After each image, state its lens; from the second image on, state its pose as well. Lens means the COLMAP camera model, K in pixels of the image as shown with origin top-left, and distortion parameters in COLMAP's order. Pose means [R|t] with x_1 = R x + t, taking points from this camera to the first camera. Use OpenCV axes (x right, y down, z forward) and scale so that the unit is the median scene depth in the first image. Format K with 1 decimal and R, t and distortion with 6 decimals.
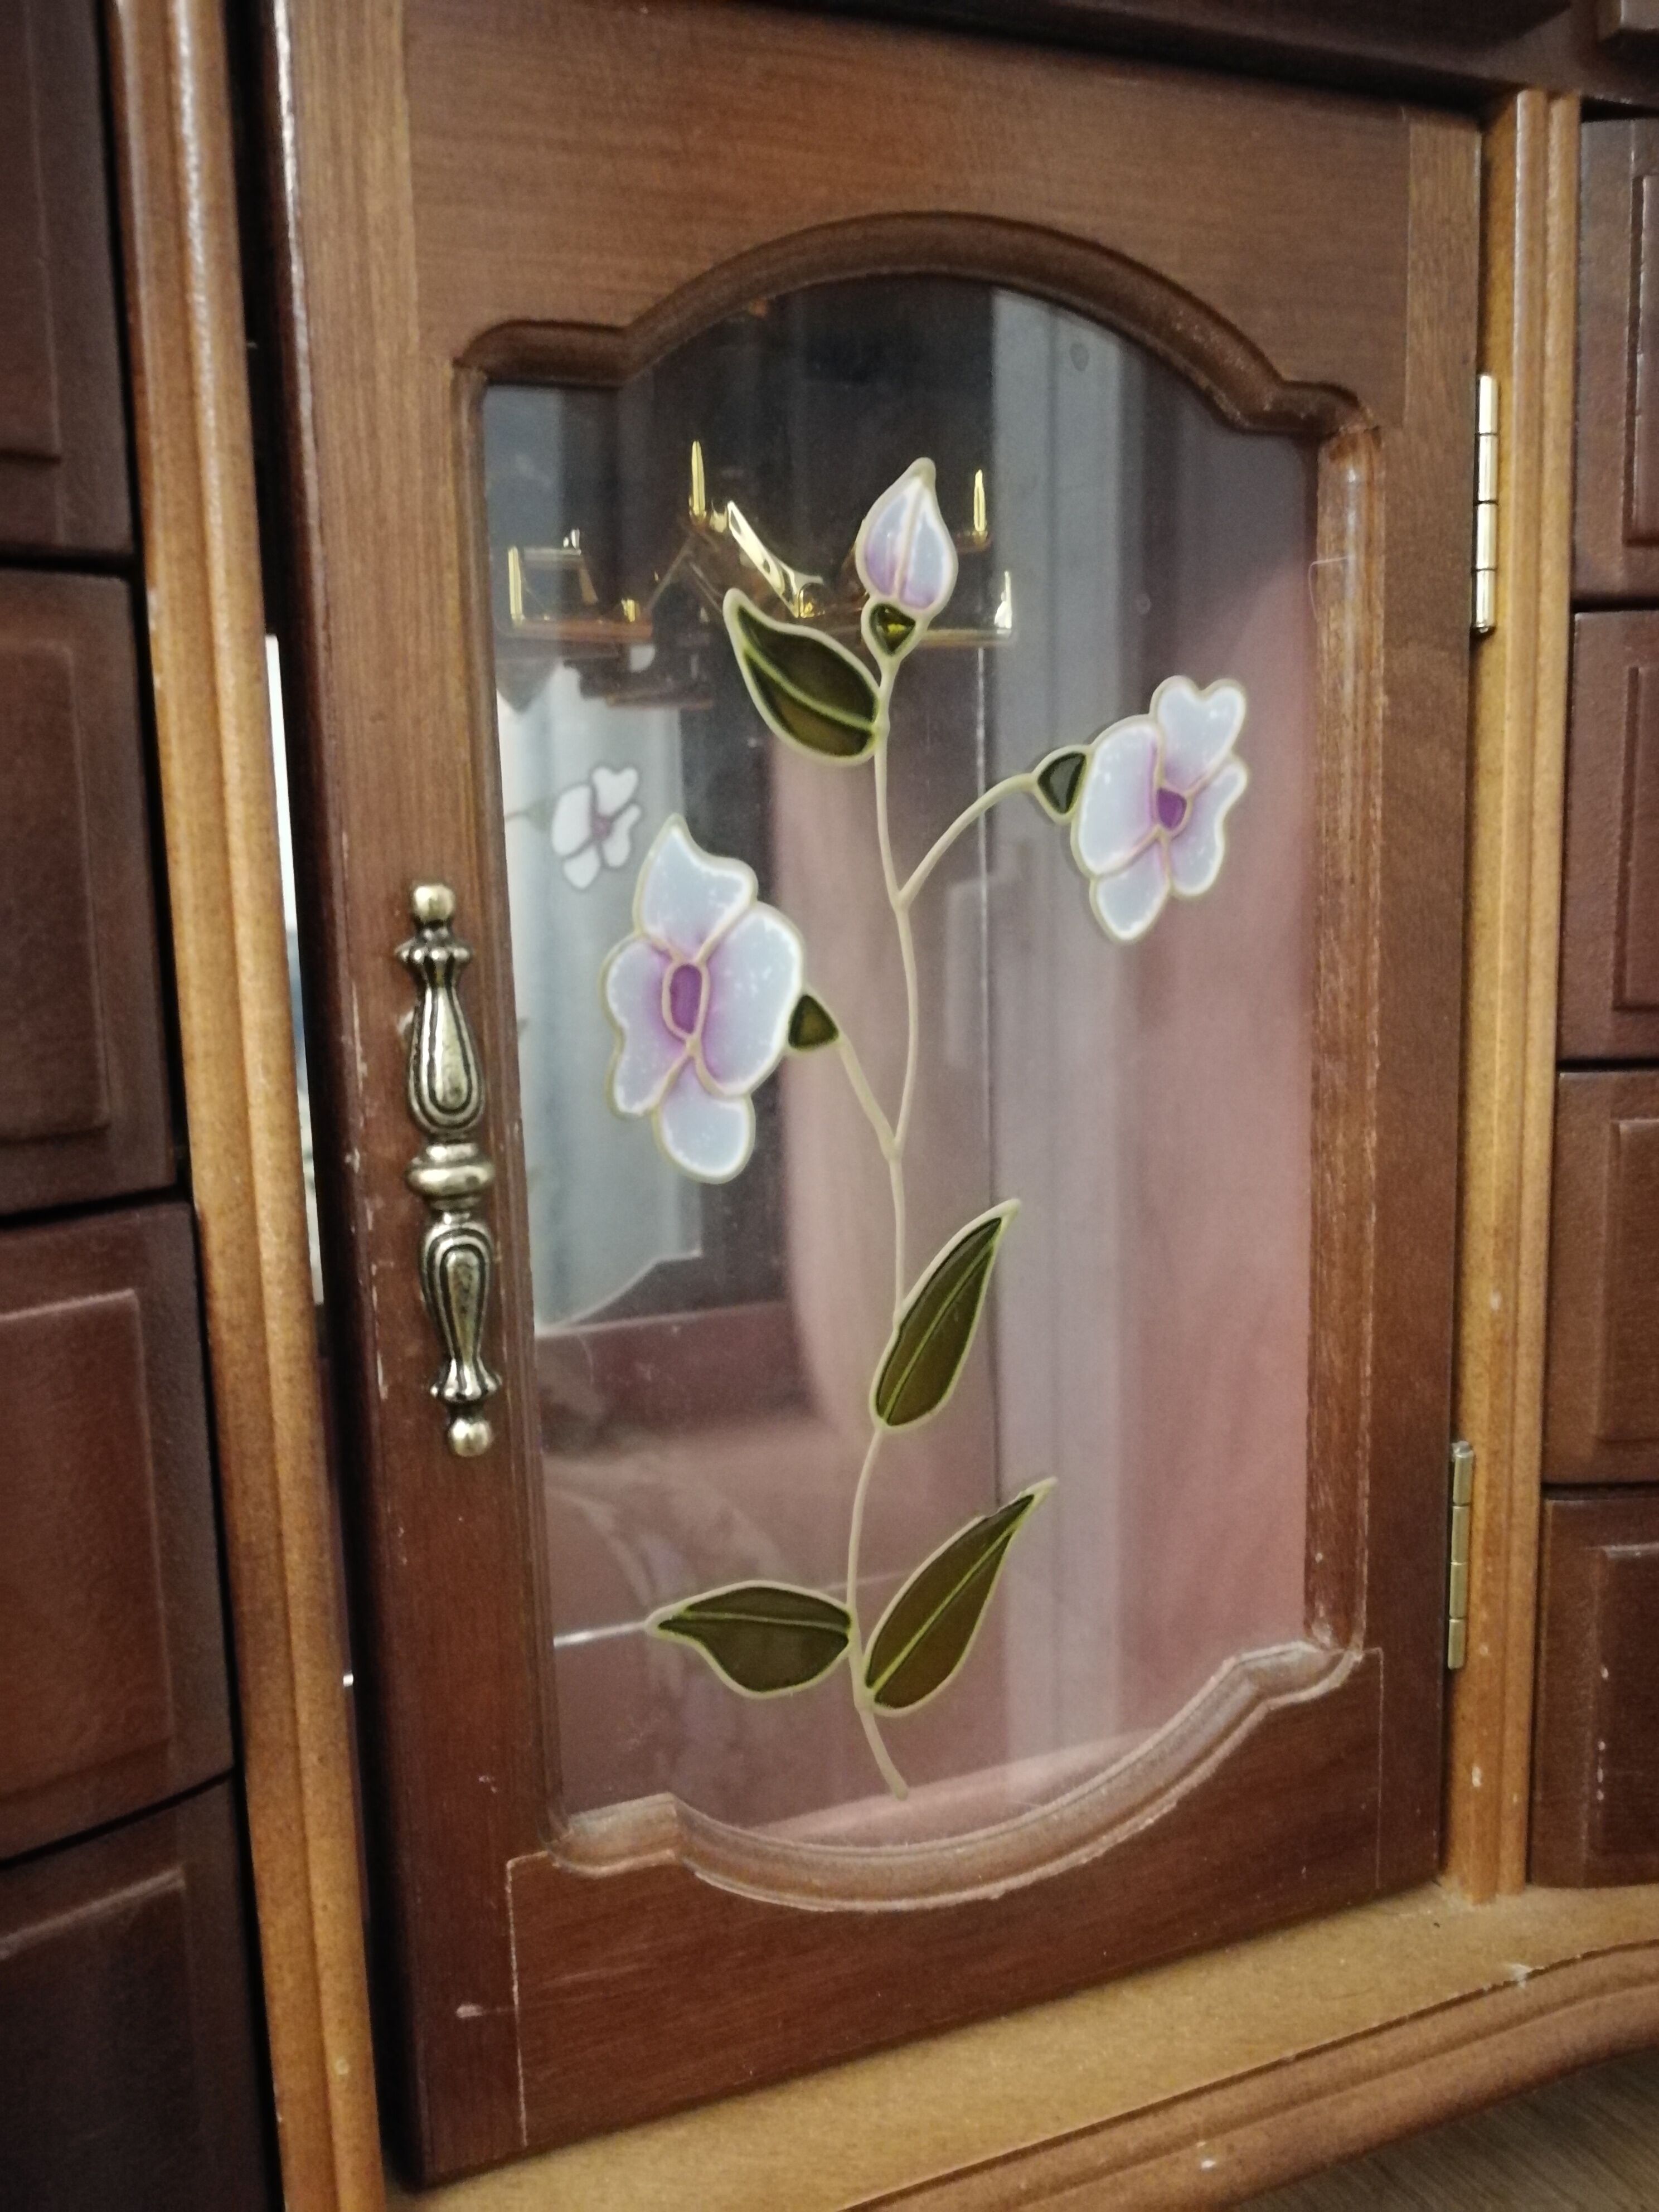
lens RADIAL K [[1816.6, 0, 829.5], [0, 1816.6, 1106.0], [0, 0, 1]] dist [-0.029227, 0.005812]
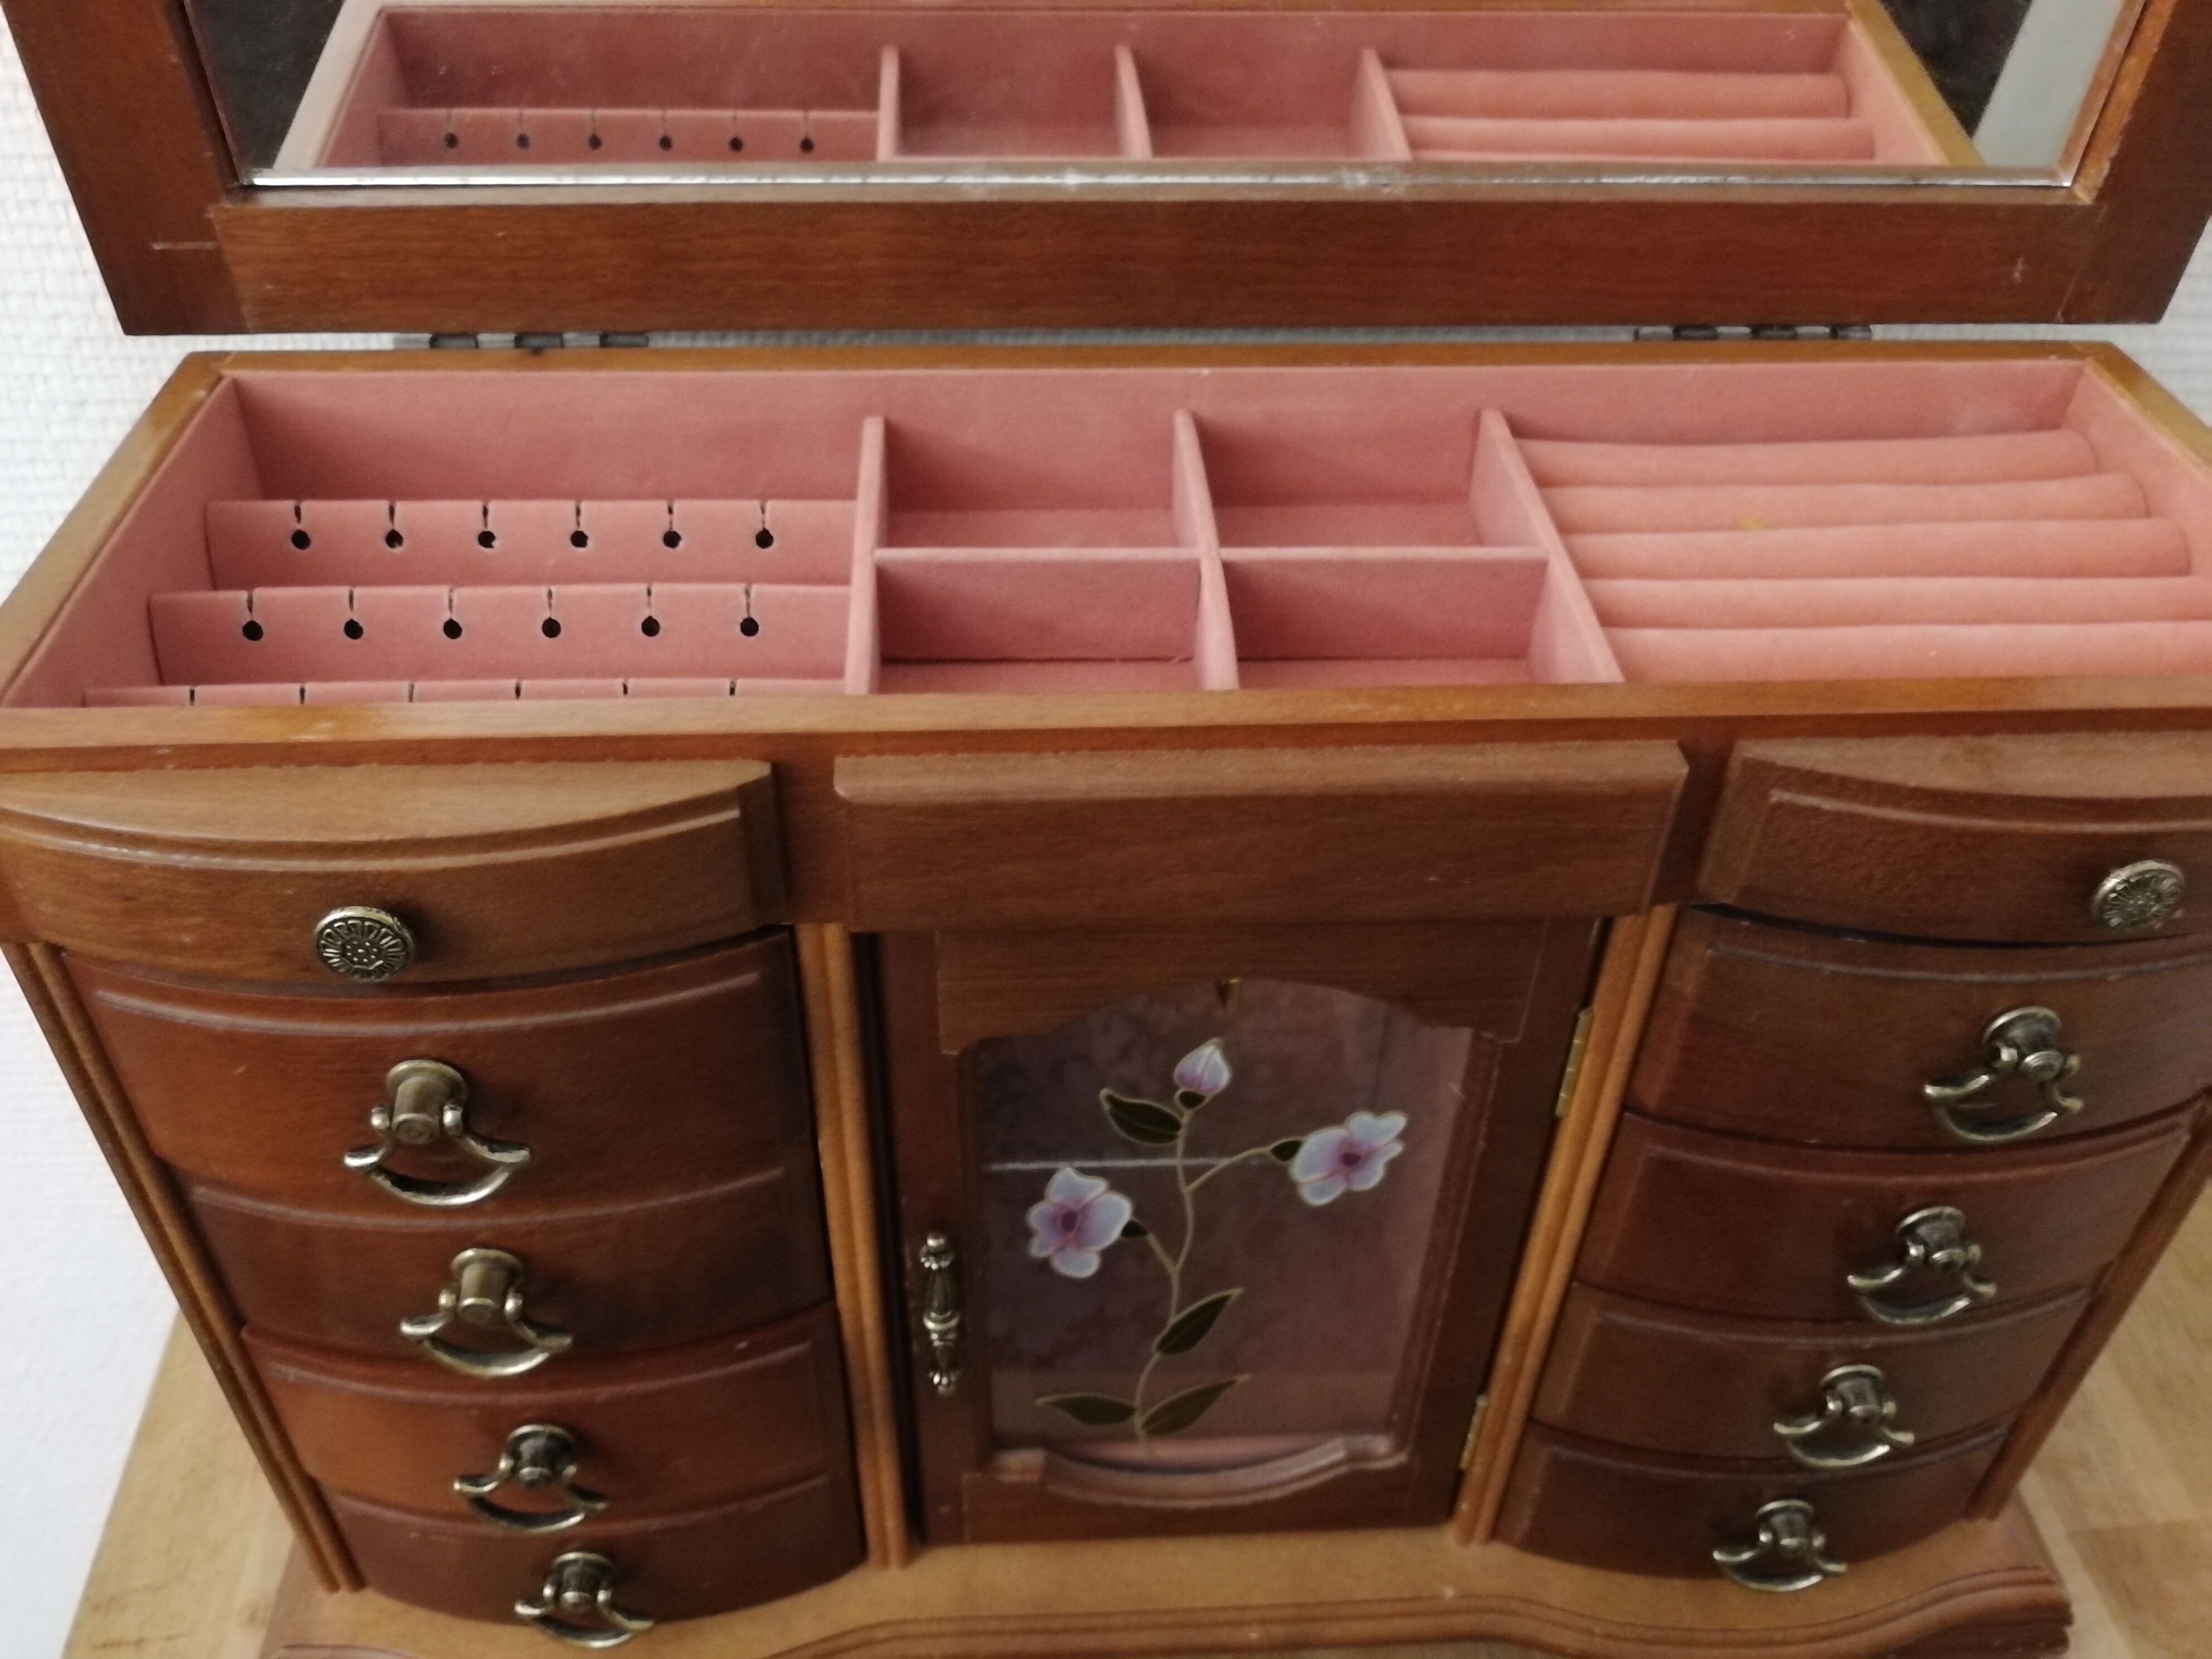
lens RADIAL K [[1816.6, 0, 1106.0], [0, 1816.6, 829.5], [0, 0, 1]] dist [-0.029227, 0.005812]
pose [[0.943362, 0.245784, -0.222840, 0.271166], [-0.094957, 0.843615, 0.528485, -1.337610], [0.317884, -0.477393, 0.819174, -0.397545]]
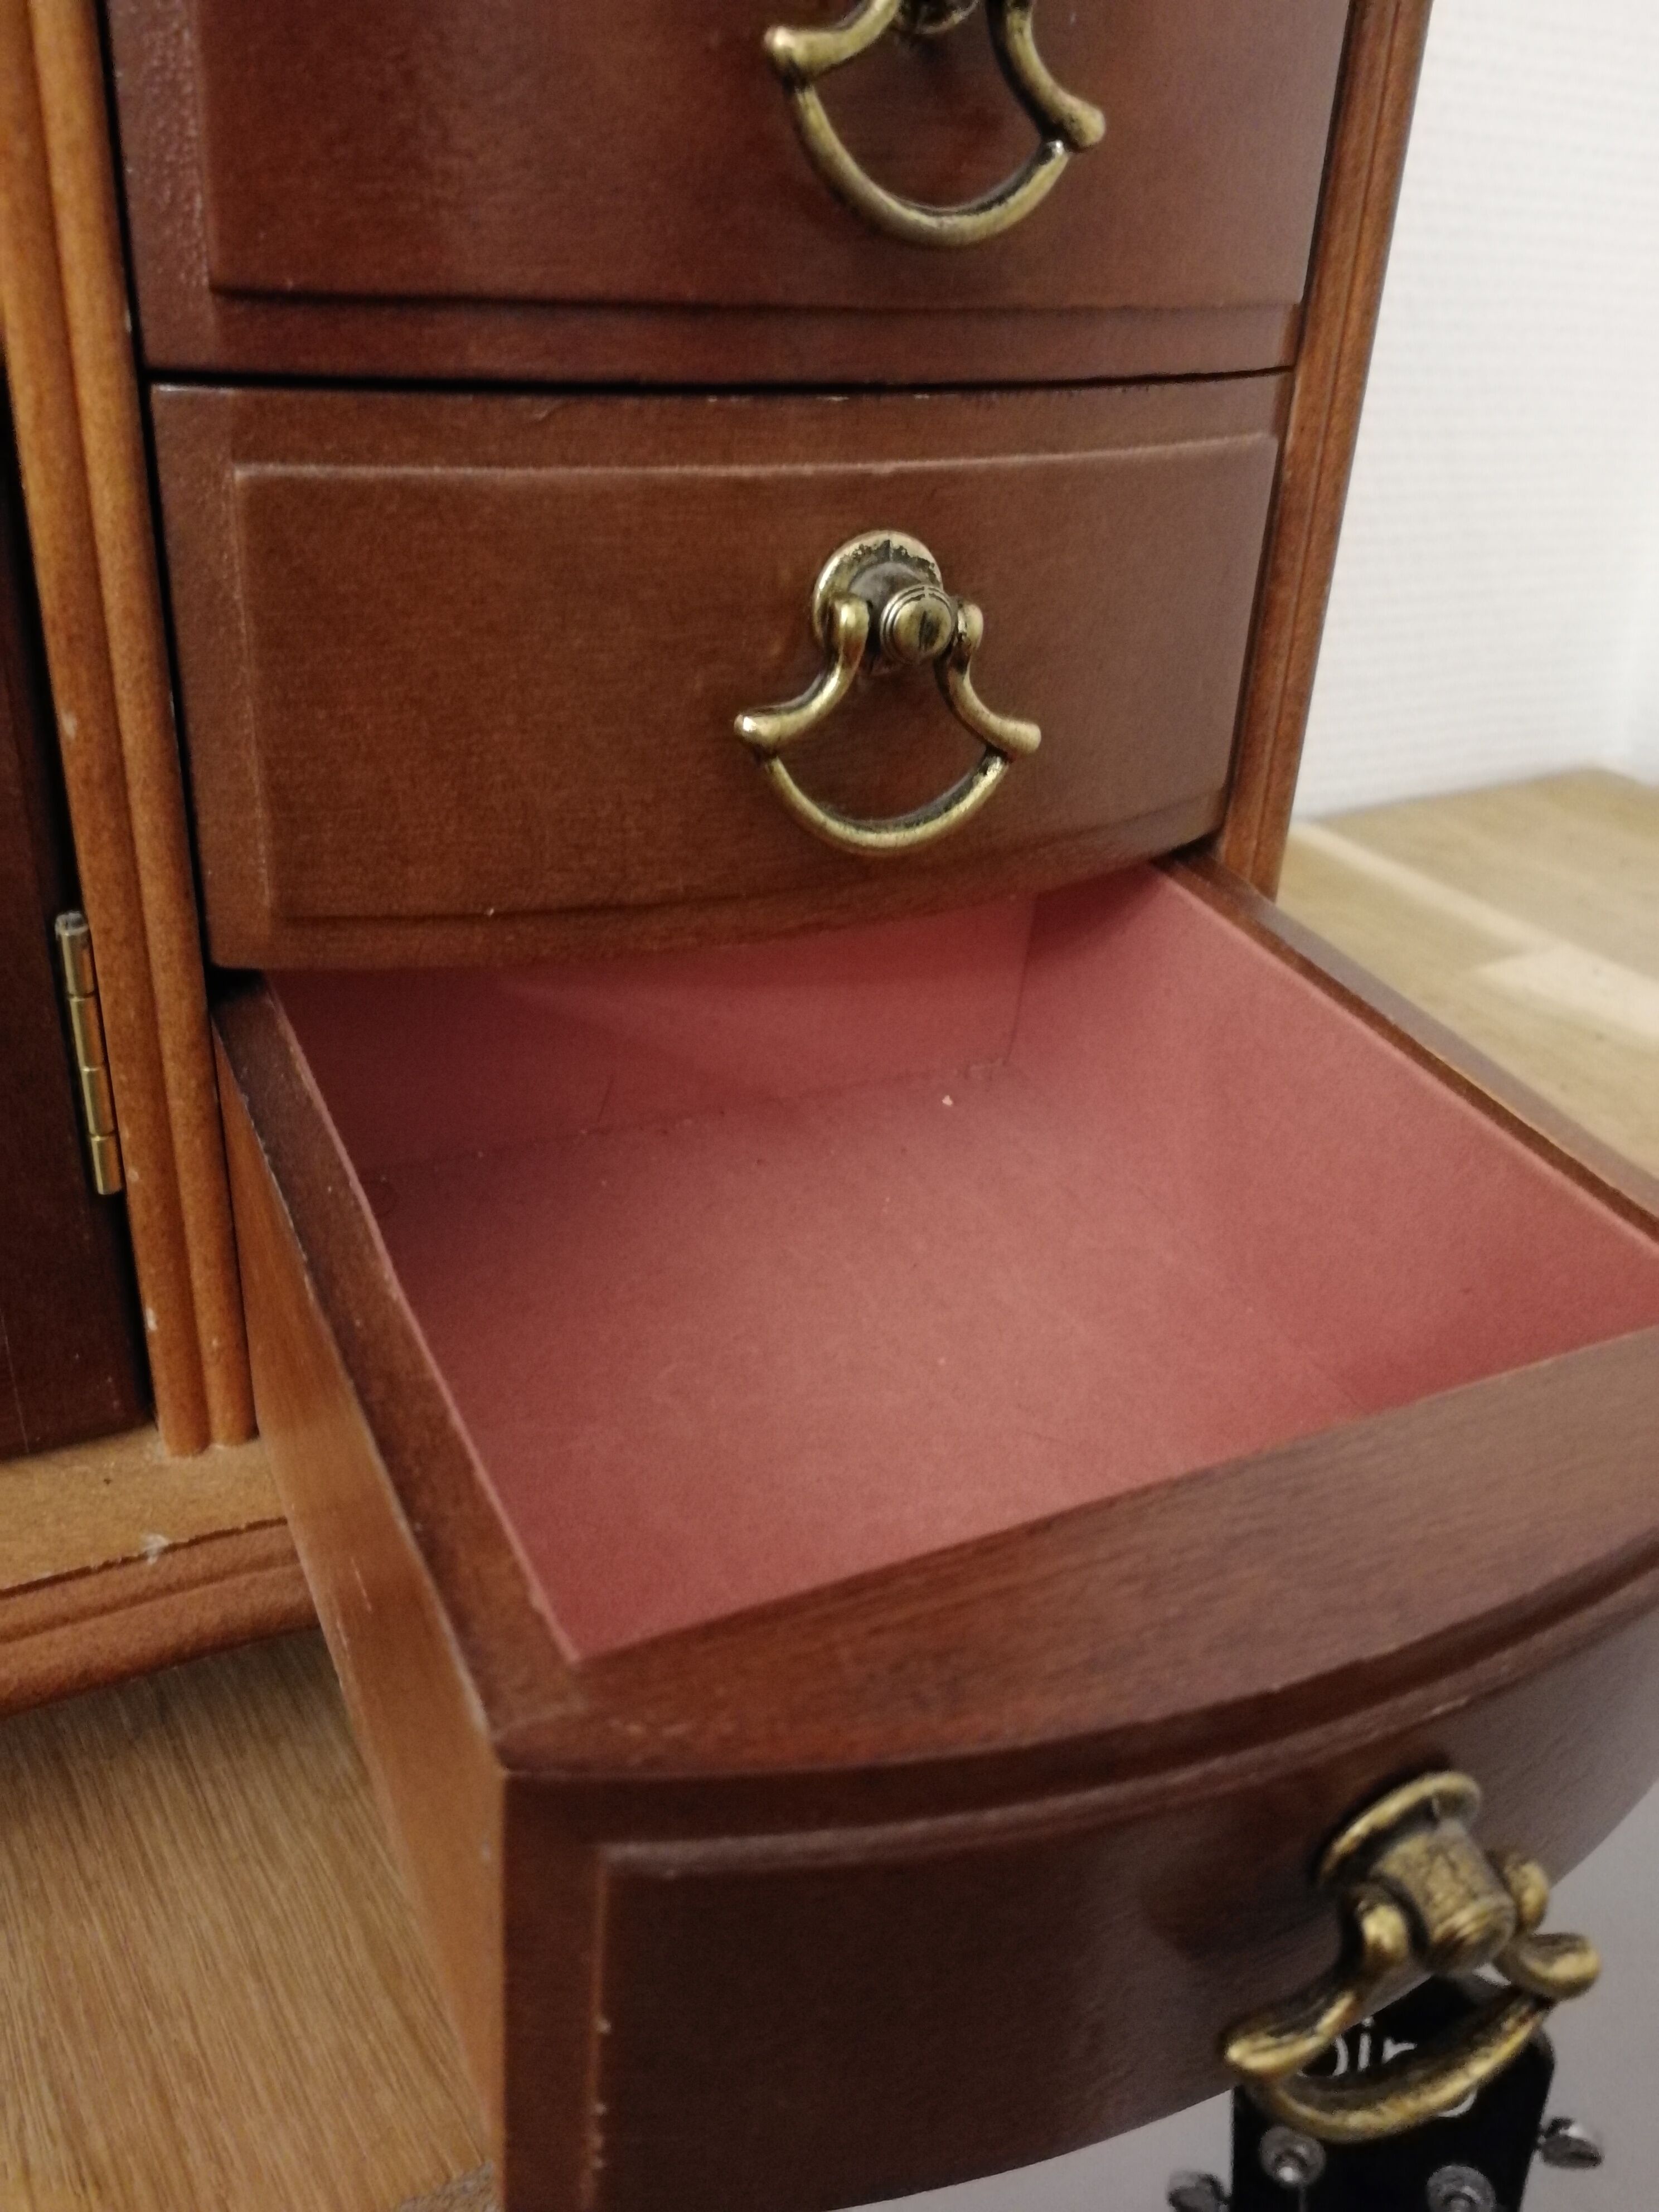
lens RADIAL K [[1816.6, 0, 829.5], [0, 1816.6, 1106.0], [0, 0, 1]] dist [-0.029227, 0.005812]
pose [[0.993460, 0.027977, 0.110702, 0.617161], [-0.063333, 0.941727, 0.330361, -0.004670], [-0.095008, -0.335211, 0.937340, 0.266380]]
